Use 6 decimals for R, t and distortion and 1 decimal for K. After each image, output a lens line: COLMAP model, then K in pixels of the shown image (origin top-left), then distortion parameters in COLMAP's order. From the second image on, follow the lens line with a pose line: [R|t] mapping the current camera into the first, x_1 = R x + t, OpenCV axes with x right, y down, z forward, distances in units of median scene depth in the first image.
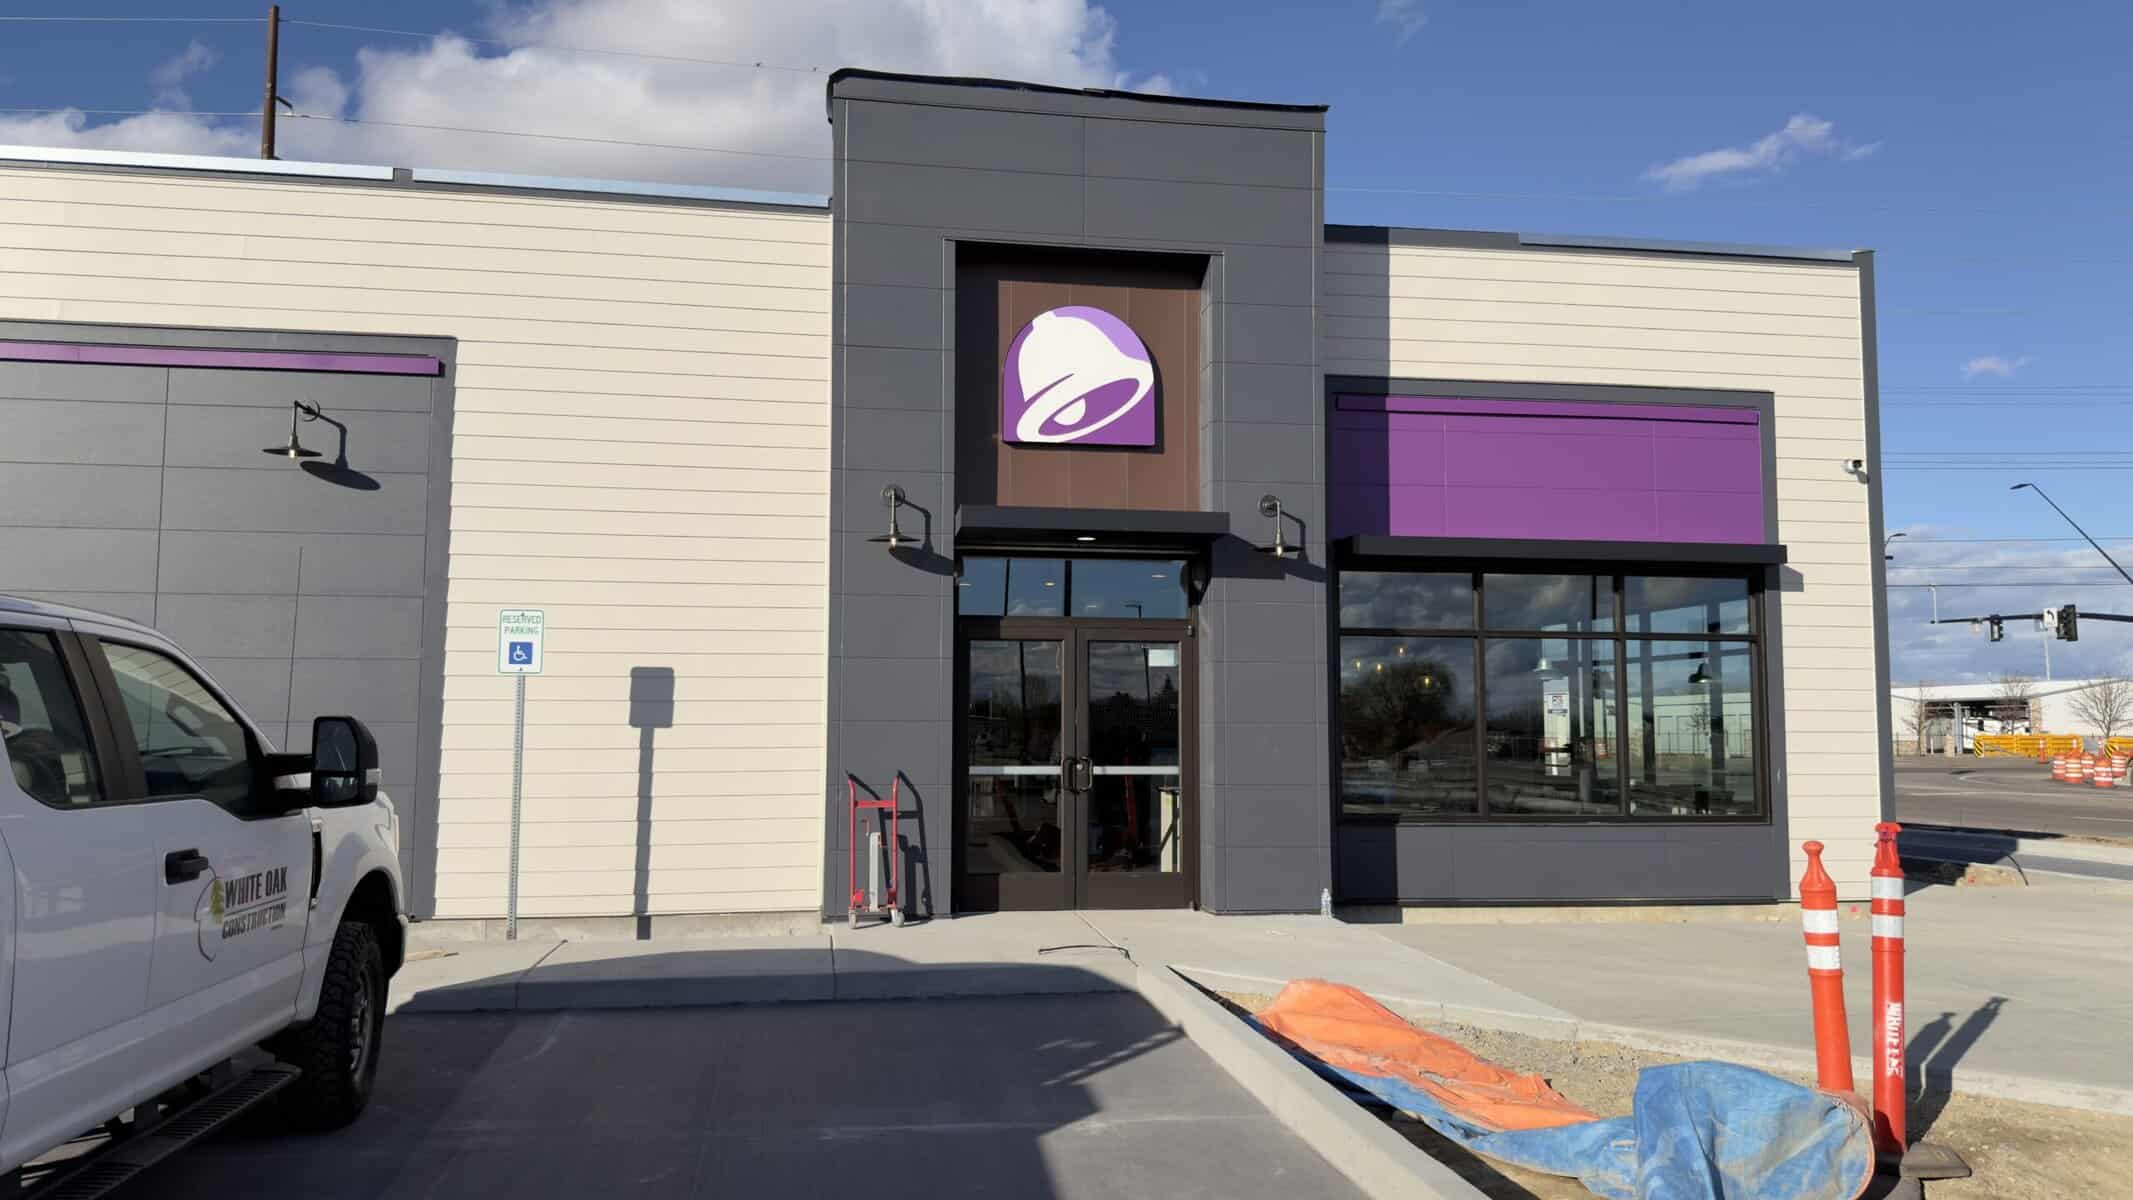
lens RADIAL K [[1490.5, 0, 1043.4], [0, 1490.5, 594.6], [0, 0, 1]] dist [0.075648, -0.104442]
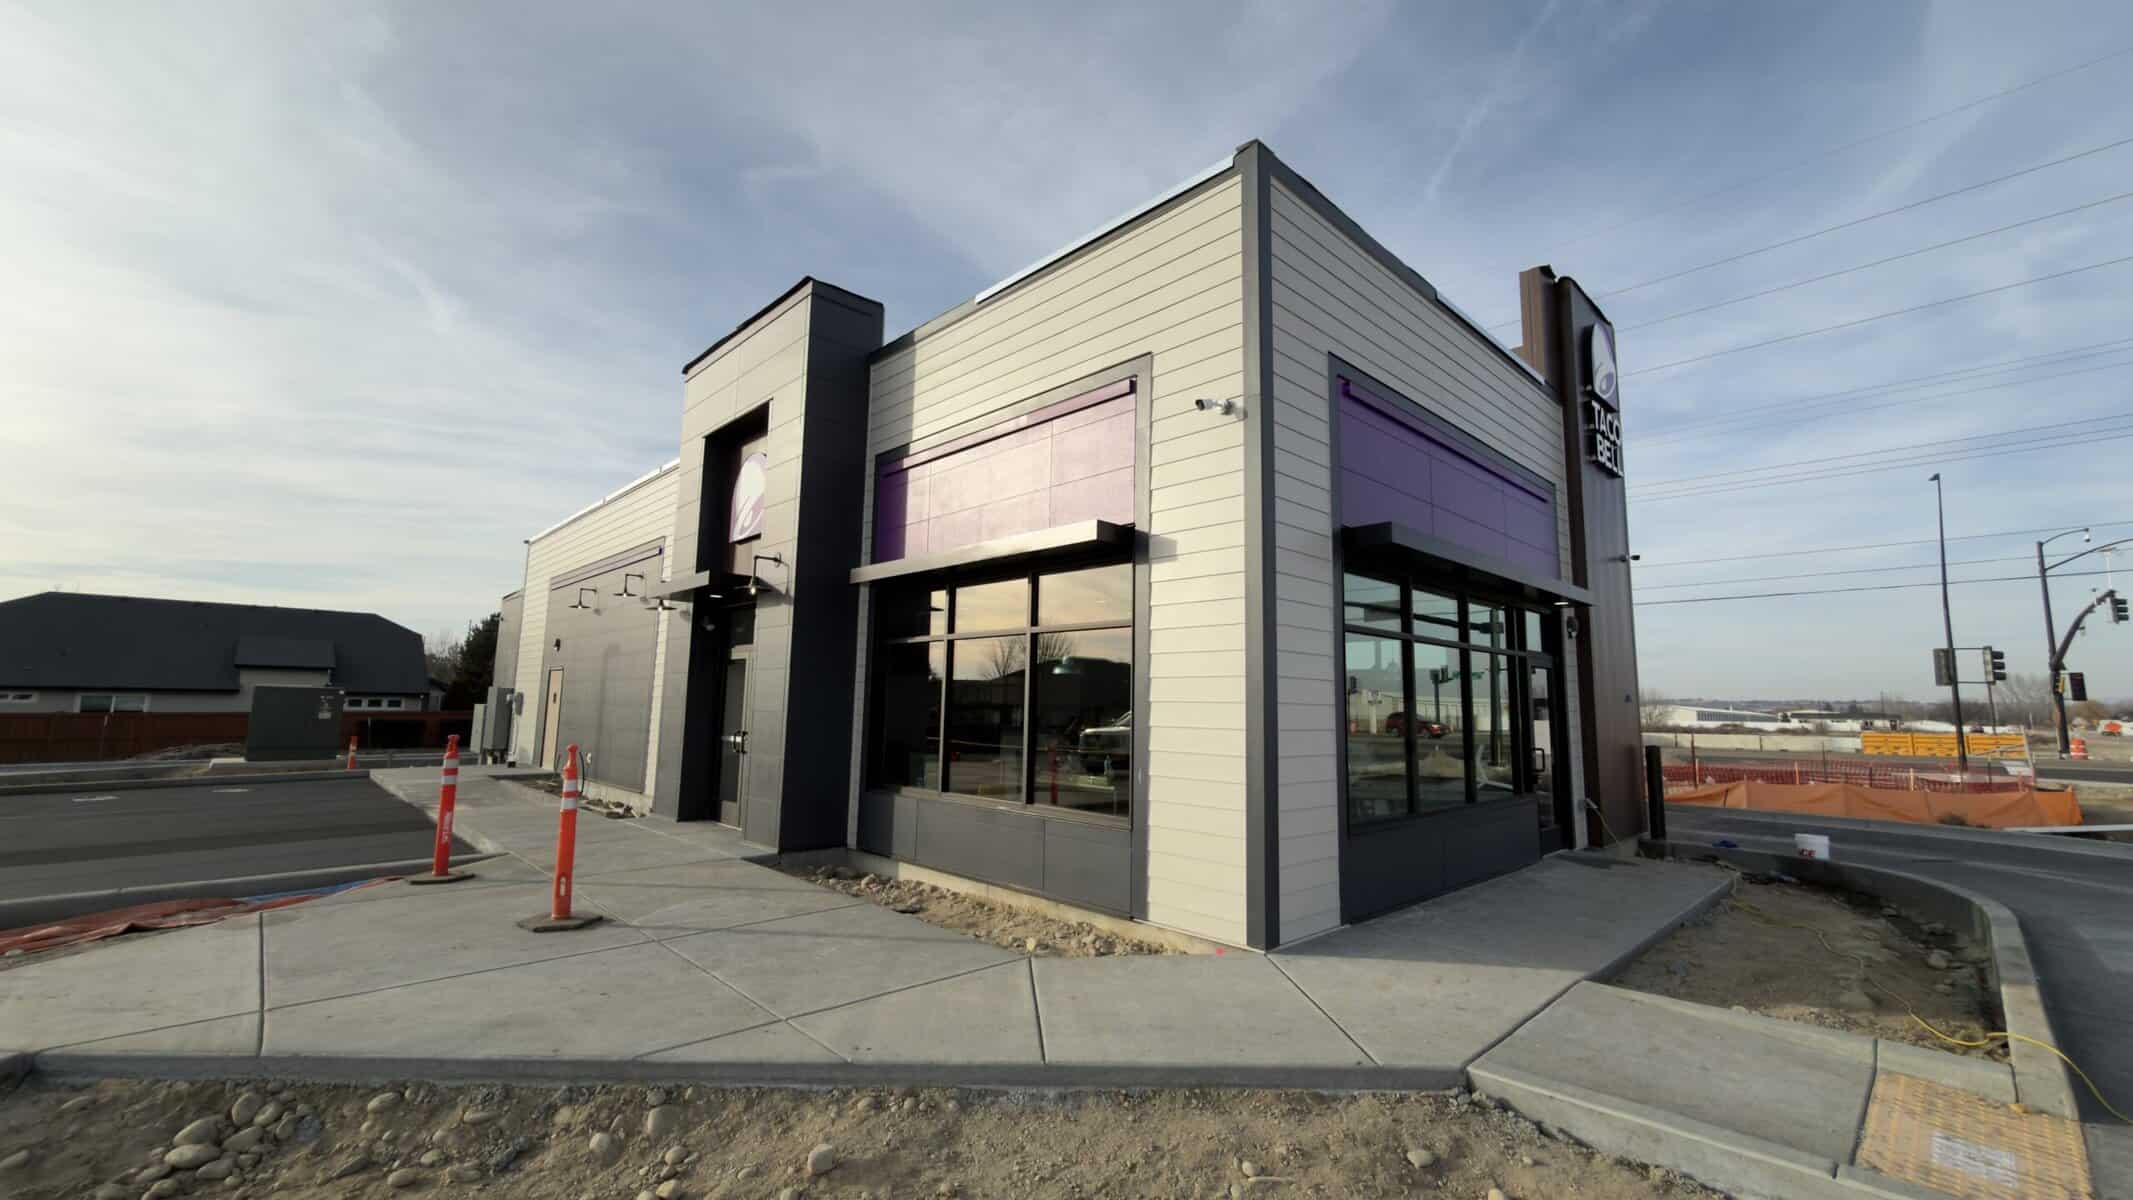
lens RADIAL K [[850.7, 0, 1068.9], [0, 850.7, 591.1], [0, 0, 1]] dist [-0.001198, 0.000243]
pose [[0.579163, -0.104505, -0.808485, 0.964992], [0.053494, 0.994484, -0.090227, 0.060077], [0.813455, 0.009007, 0.581559, 0.745810]]
